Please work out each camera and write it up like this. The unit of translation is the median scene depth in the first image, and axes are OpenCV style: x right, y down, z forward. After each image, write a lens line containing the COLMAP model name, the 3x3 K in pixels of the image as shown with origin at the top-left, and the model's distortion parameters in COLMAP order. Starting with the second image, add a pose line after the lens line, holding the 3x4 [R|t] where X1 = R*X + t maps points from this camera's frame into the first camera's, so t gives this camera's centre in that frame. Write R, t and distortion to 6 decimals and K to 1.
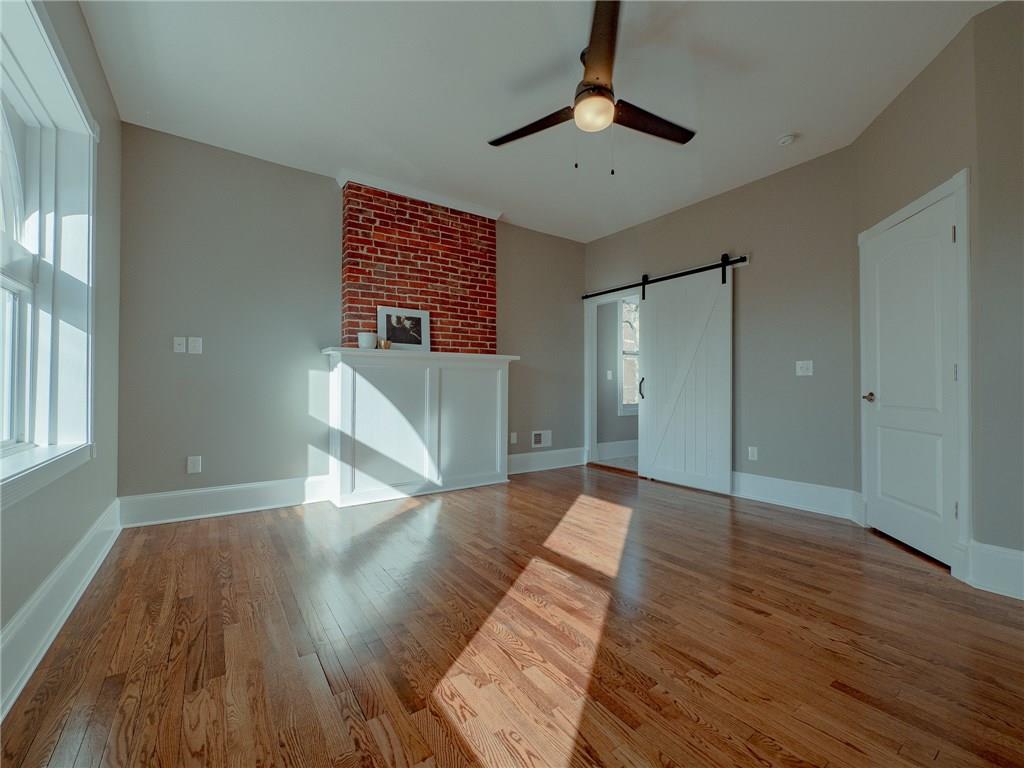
lens RADIAL K [[432.2, 0, 520.2], [0, 432.2, 383.8], [0, 0, 1]] dist [-0.007624, -0.000052]
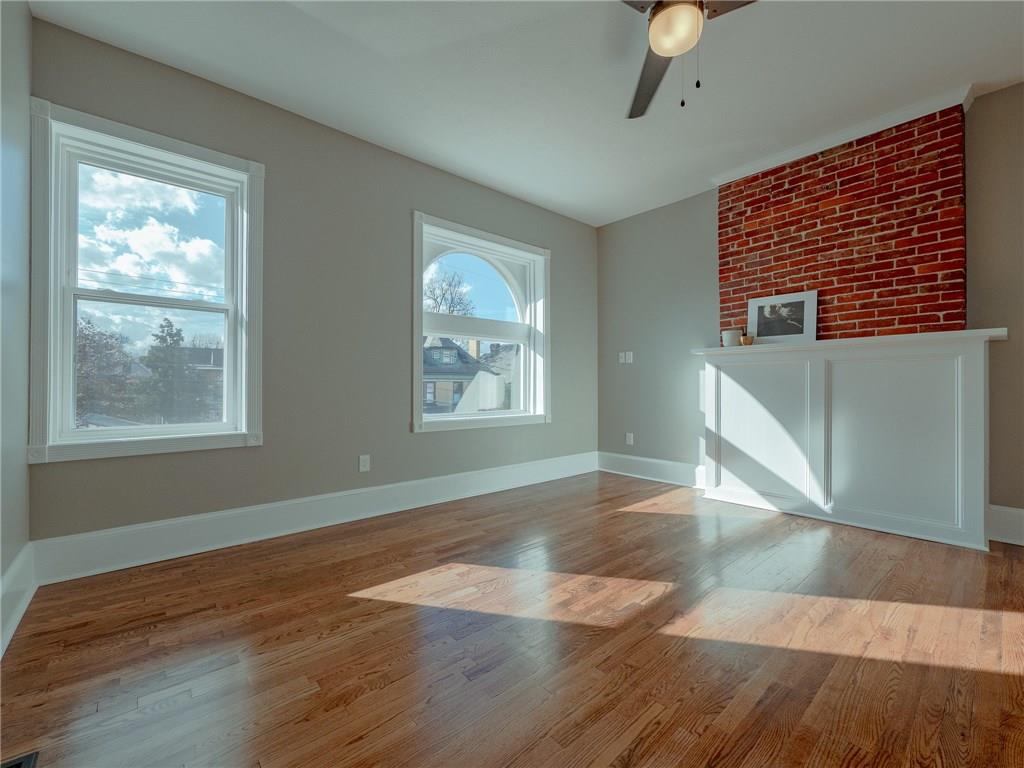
lens RADIAL K [[432.2, 0, 513.3], [0, 432.2, 384.7], [0, 0, 1]] dist [-0.007624, -0.000052]
pose [[0.098981, -0.003831, -0.995082, 0.535677], [0.009980, 0.999946, -0.002857, 0.003150], [0.995039, -0.009649, 0.099014, 0.373195]]
